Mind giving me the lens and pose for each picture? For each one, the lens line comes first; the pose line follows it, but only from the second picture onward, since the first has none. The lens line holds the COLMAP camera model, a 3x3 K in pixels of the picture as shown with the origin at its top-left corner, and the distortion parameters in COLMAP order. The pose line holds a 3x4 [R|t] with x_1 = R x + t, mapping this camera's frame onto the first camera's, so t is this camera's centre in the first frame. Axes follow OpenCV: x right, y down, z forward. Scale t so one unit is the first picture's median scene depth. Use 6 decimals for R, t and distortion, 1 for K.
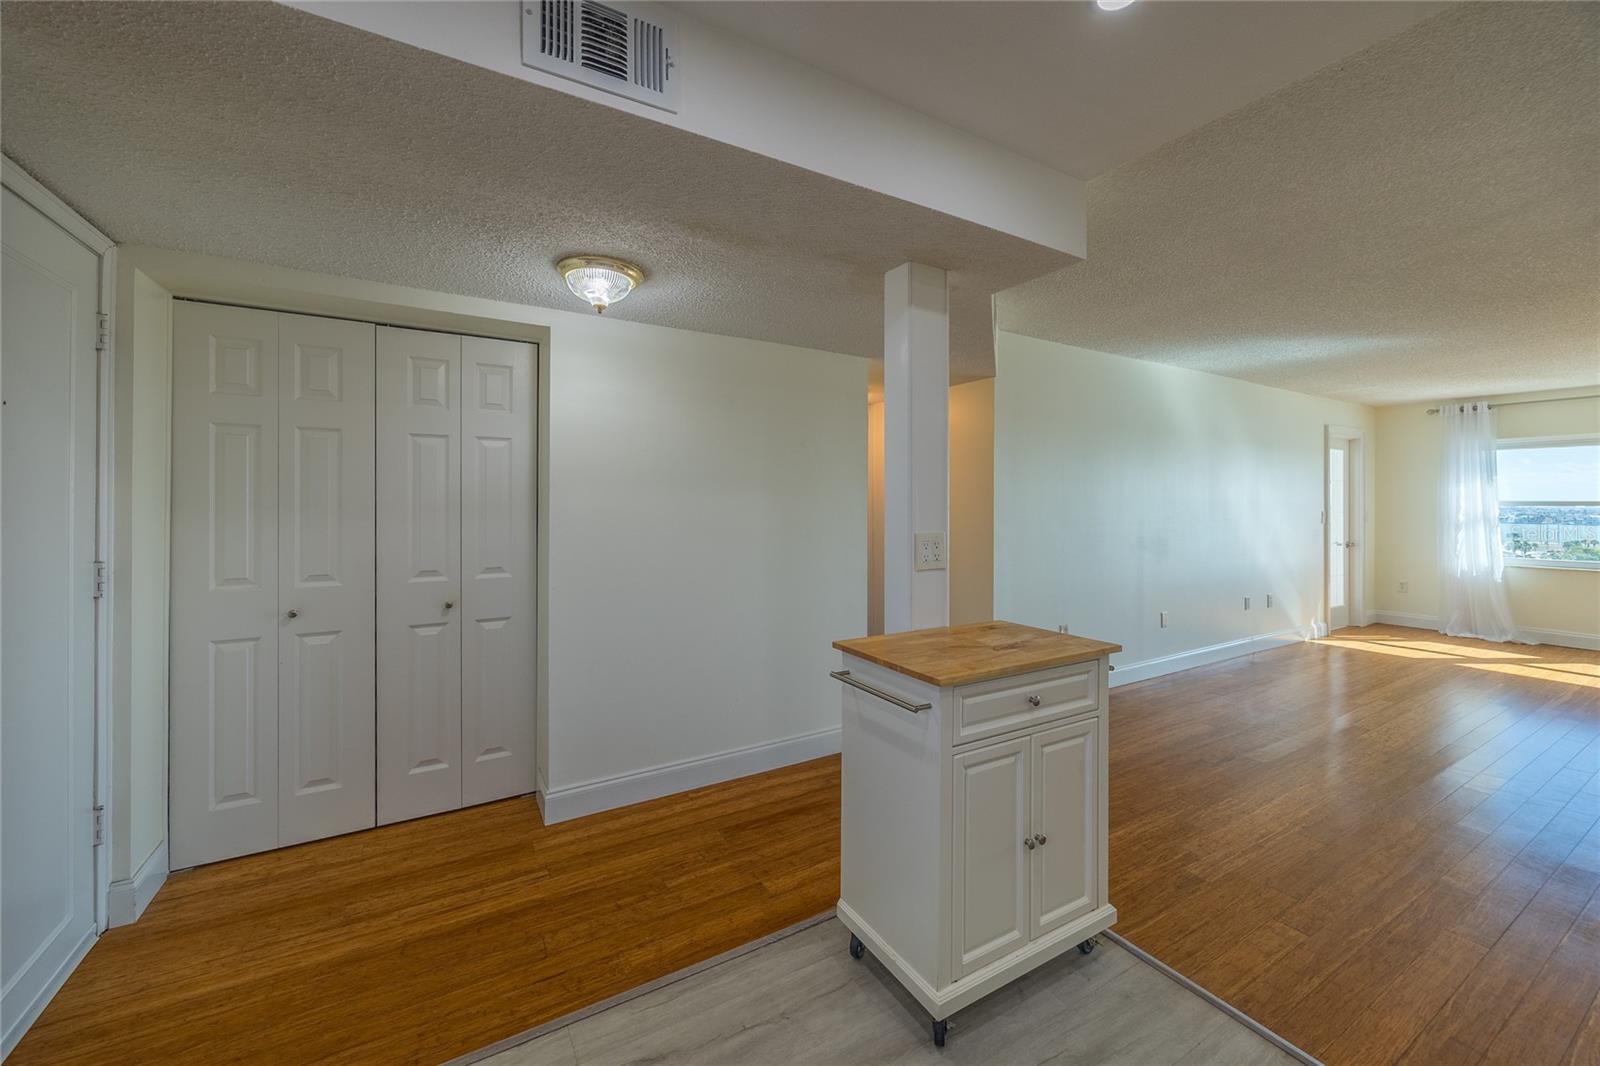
lens RADIAL K [[612.8, 0, 810.3], [0, 612.8, 502.0], [0, 0, 1]] dist [-0.001894, -0.000040]
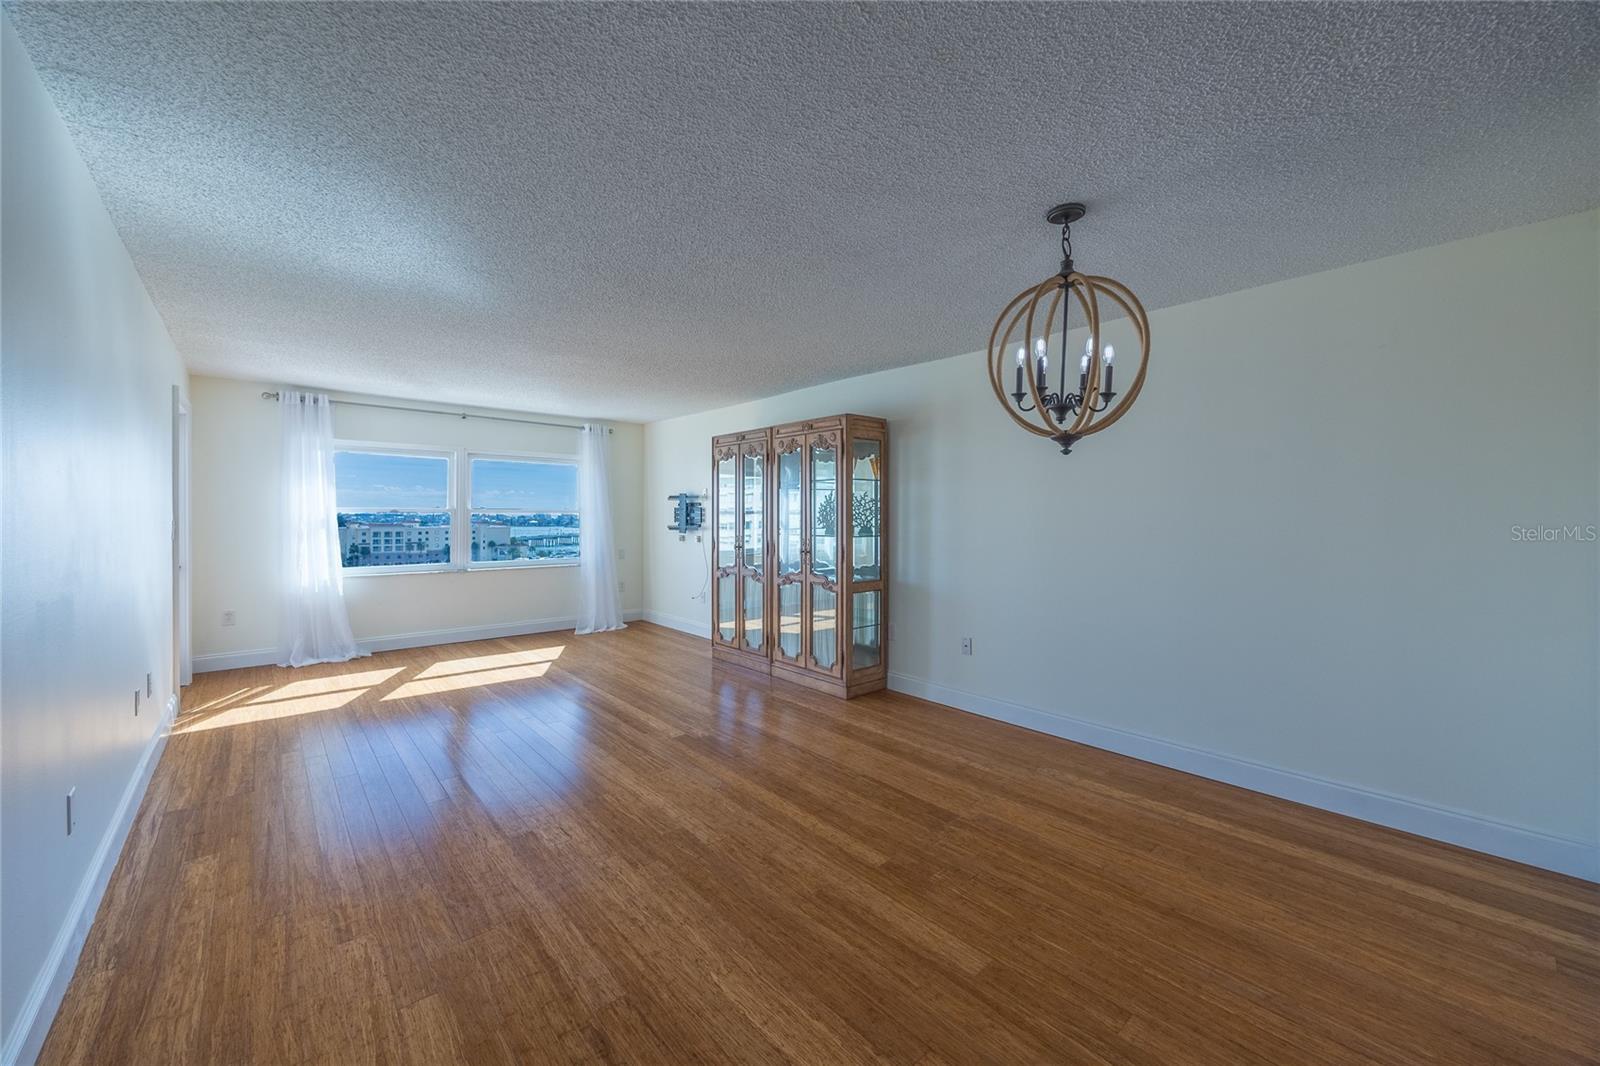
lens RADIAL K [[614.8, 0, 795.8], [0, 614.8, 520.5], [0, 0, 1]] dist [-0.004805, -0.000350]
pose [[-0.180704, -0.012170, 0.983462, 0.098515], [-0.009230, 0.999900, 0.010678, 0.002663], [-0.983494, -0.007148, -0.180798, 0.488240]]
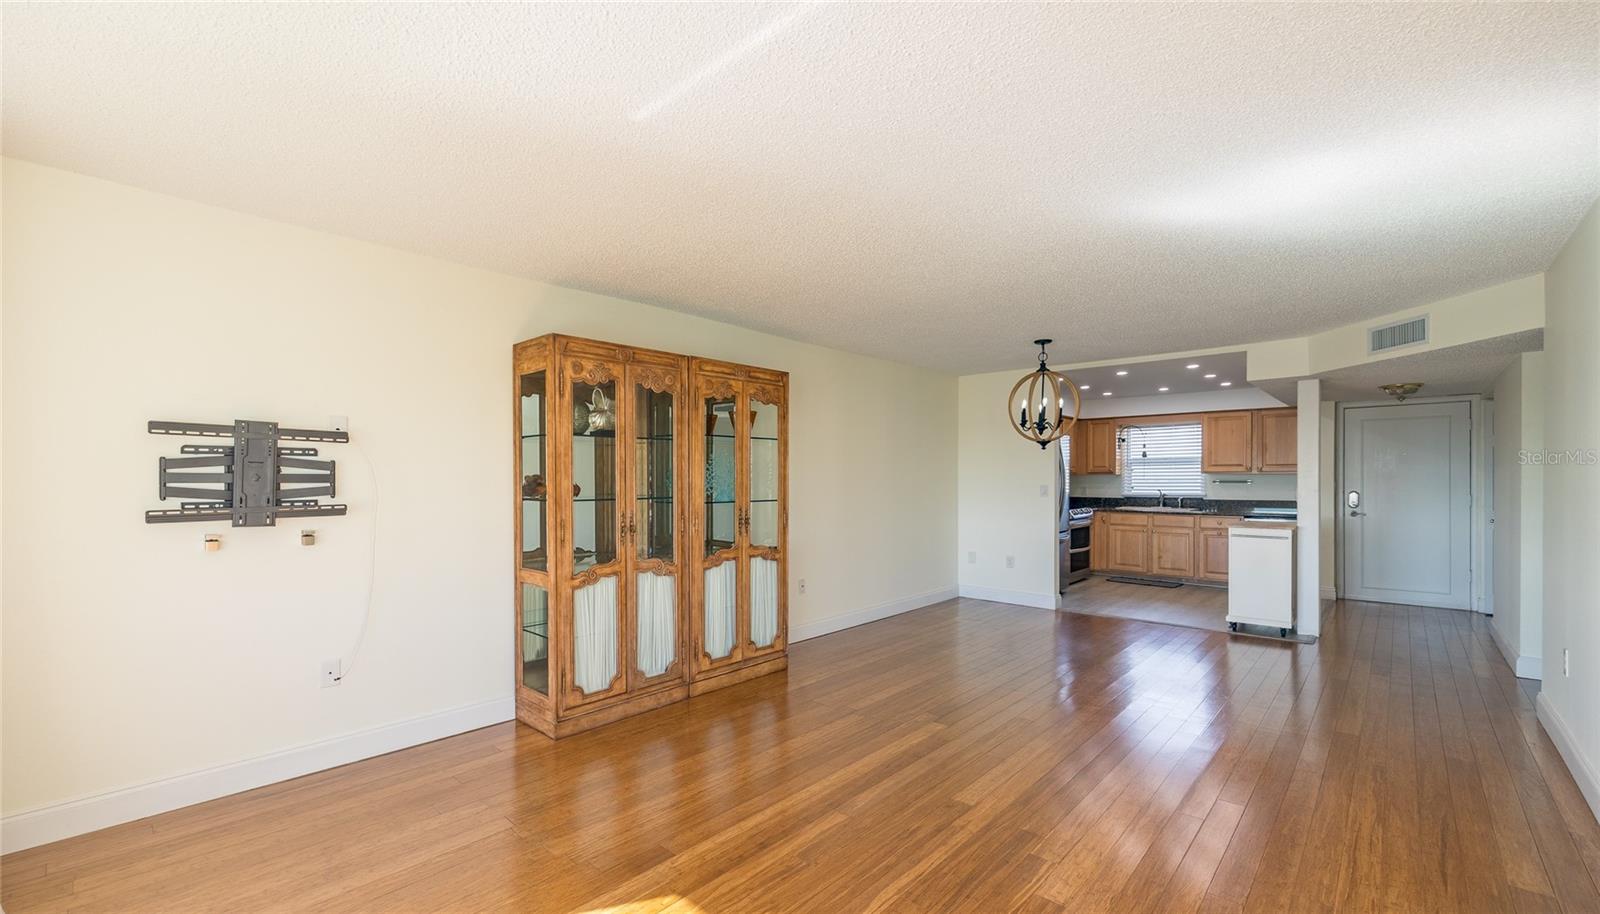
lens RADIAL K [[670.5, 0, 744.7], [0, 670.5, 486.1], [0, 0, 1]] dist [0.002956, 0.000151]
pose [[-0.967101, 0.002035, -0.254386, 1.014178], [0.000754, 0.999987, 0.005133, 0.009241], [0.254393, 0.004773, -0.967089, 1.008294]]
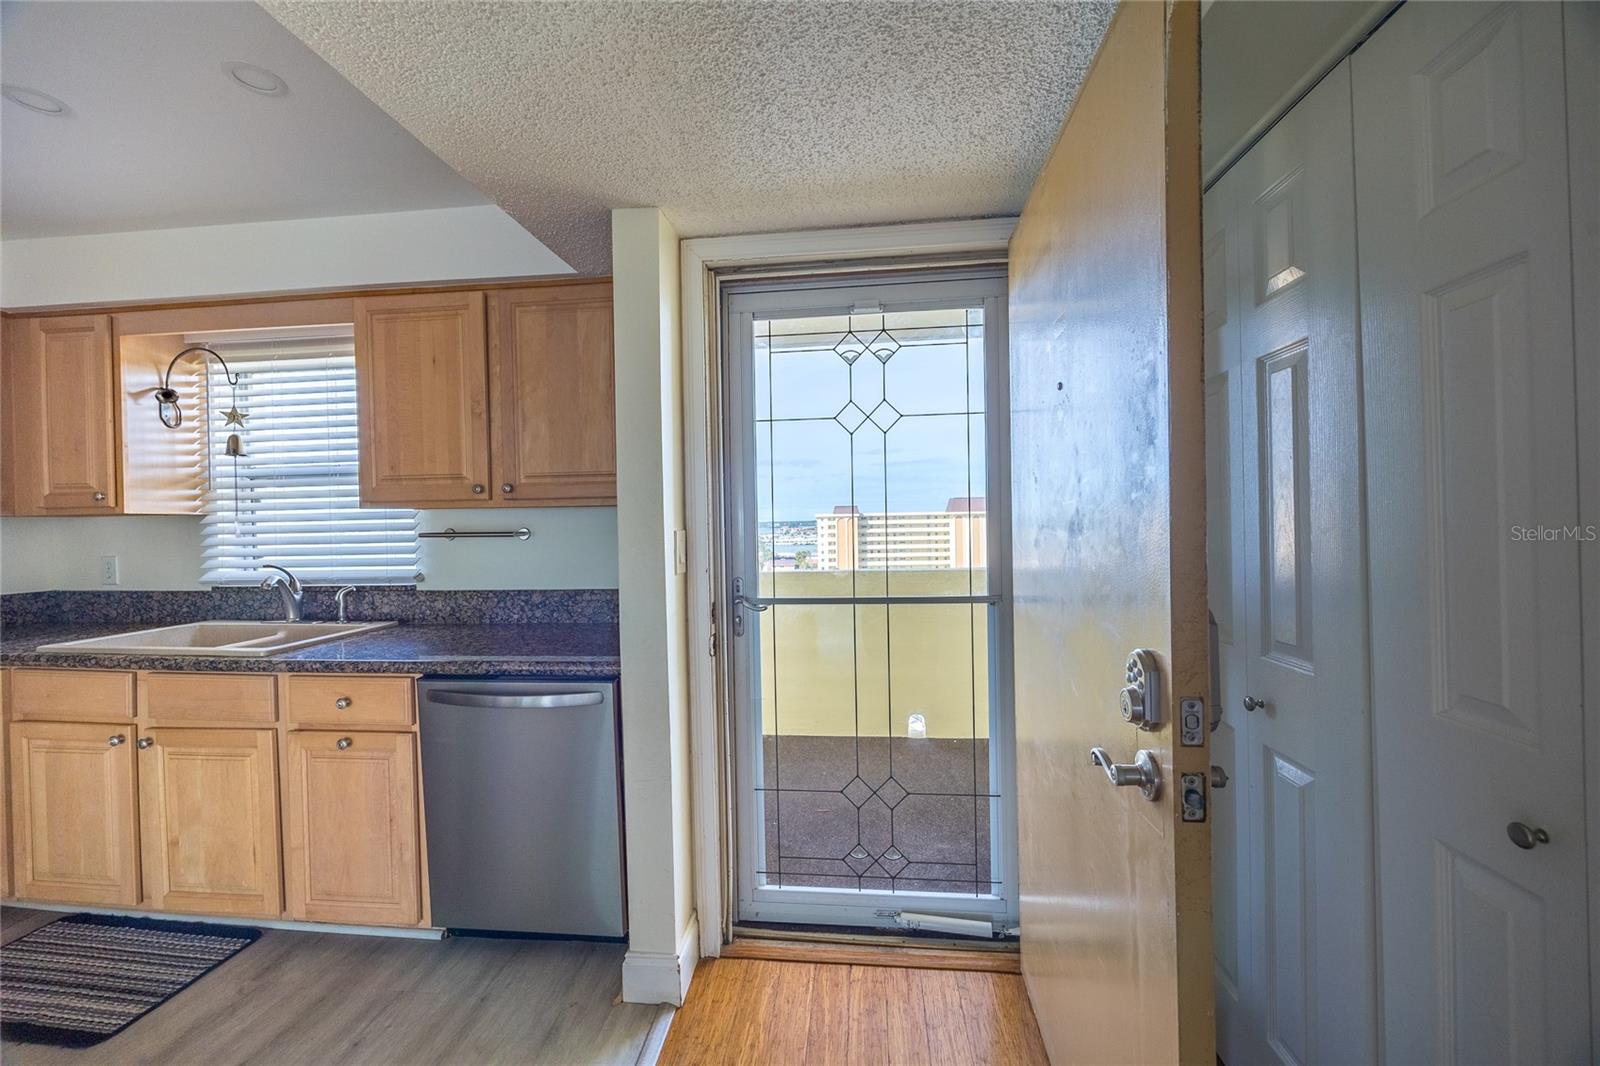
lens RADIAL K [[614.2, 0, 799.1], [0, 614.2, 530.4], [0, 0, 1]] dist [0.002296, 0.000128]
pose [[-0.610208, 0.017050, -0.792057, -0.061339], [0.019445, 0.999790, 0.006541, 0.007509], [0.792002, -0.011410, -0.610412, 0.368468]]
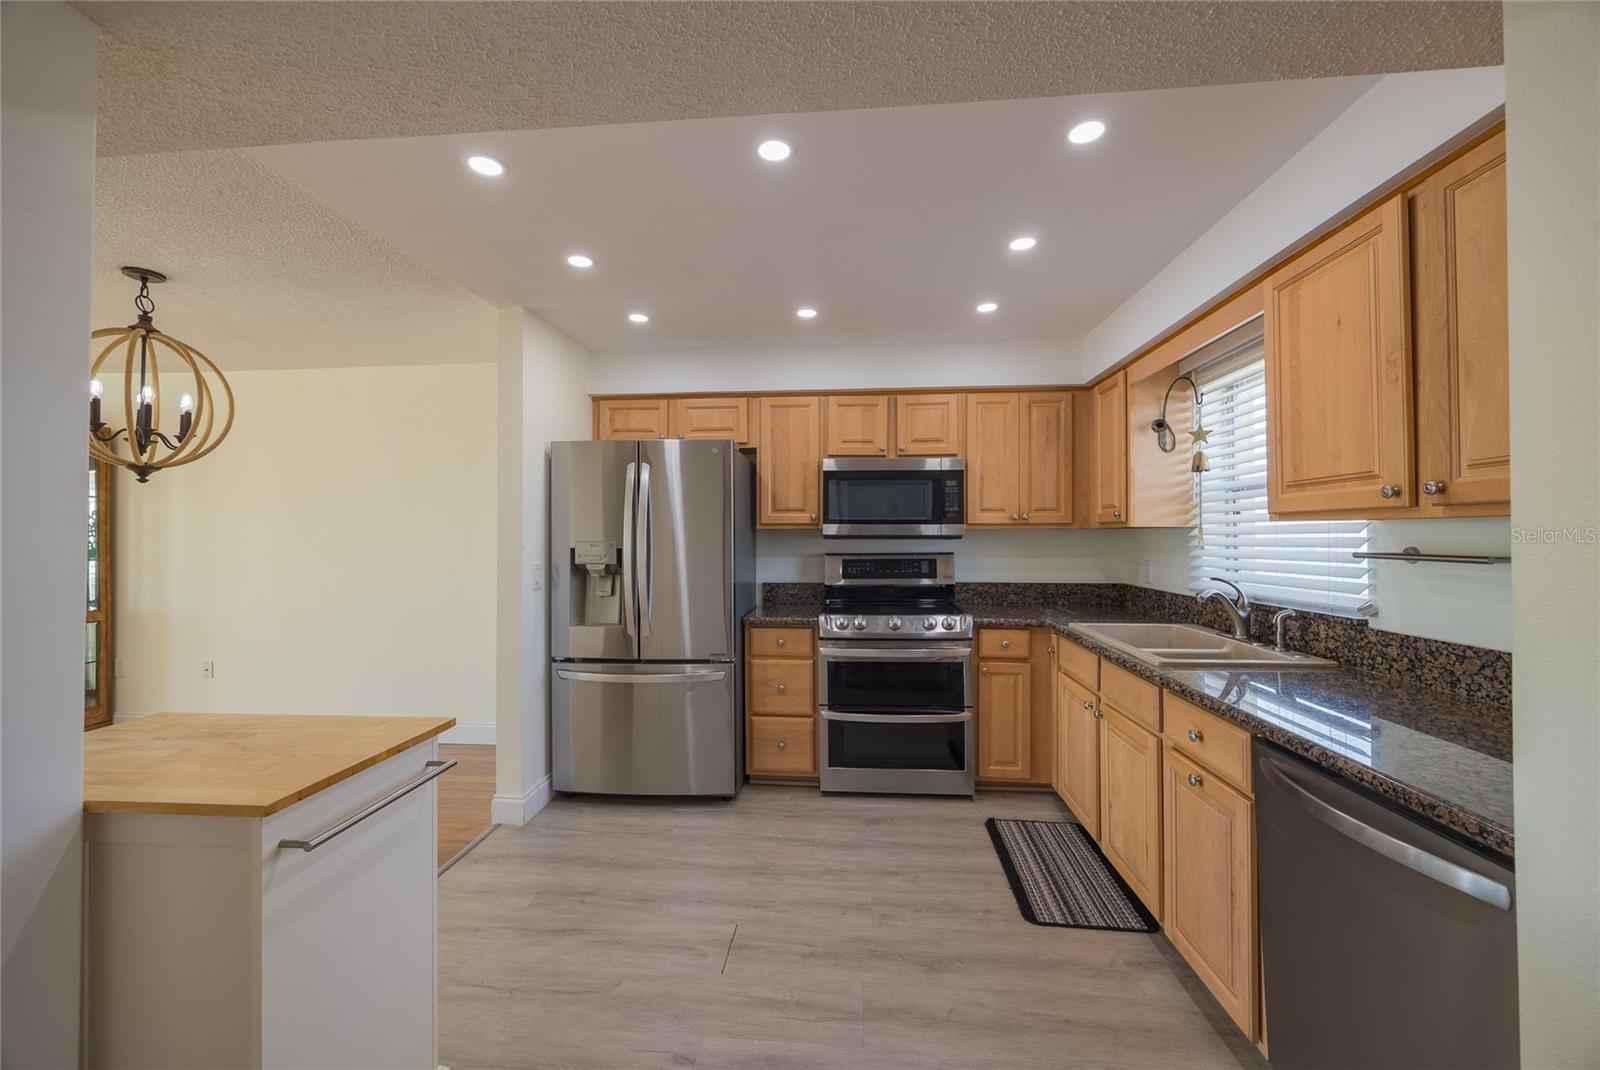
lens RADIAL K [[614.2, 0, 799.1], [0, 614.2, 532.4], [0, 0, 1]] dist [0.002296, 0.000128]
pose [[-0.803674, 0.002547, 0.595065, -0.178420], [-0.004684, 0.999933, -0.010605, 0.002260], [-0.595052, -0.011310, -0.803608, 0.337828]]
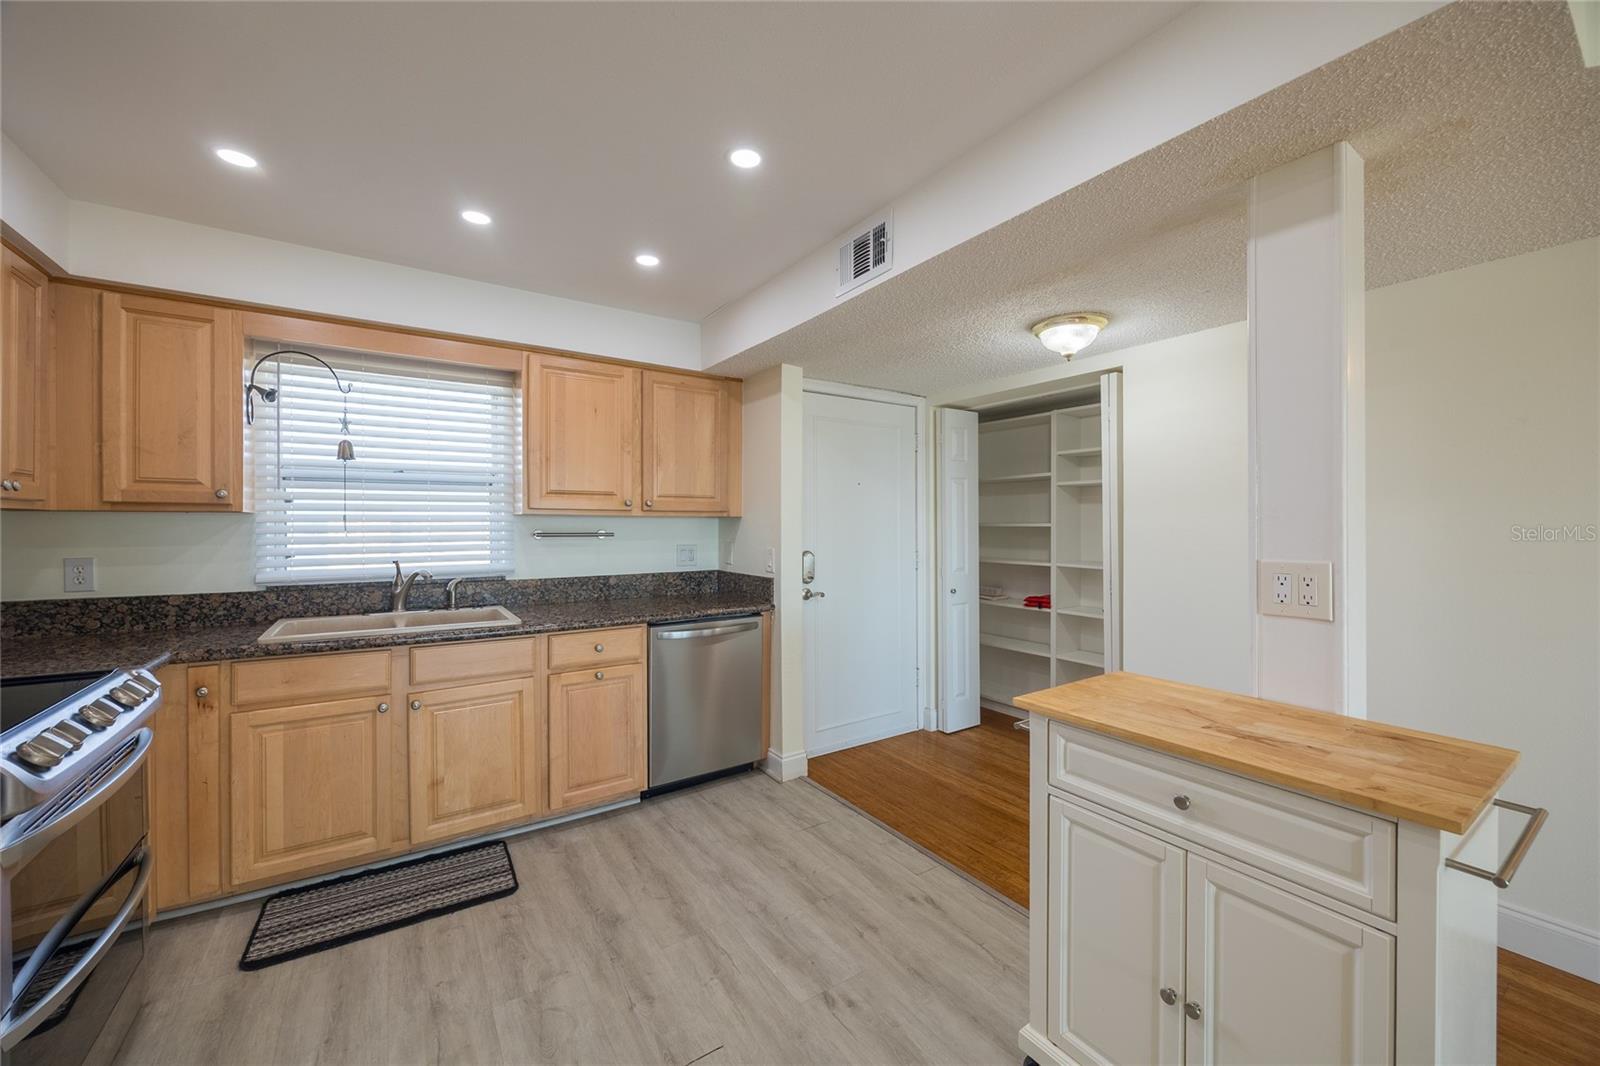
lens RADIAL K [[619.3, 0, 806.9], [0, 619.3, 527.2], [0, 0, 1]] dist [-0.001048, -0.000090]
pose [[0.061567, 0.001084, -0.998102, 0.274011], [0.006196, 0.999980, 0.001468, 0.002818], [0.998084, -0.006275, 0.061559, 0.141283]]
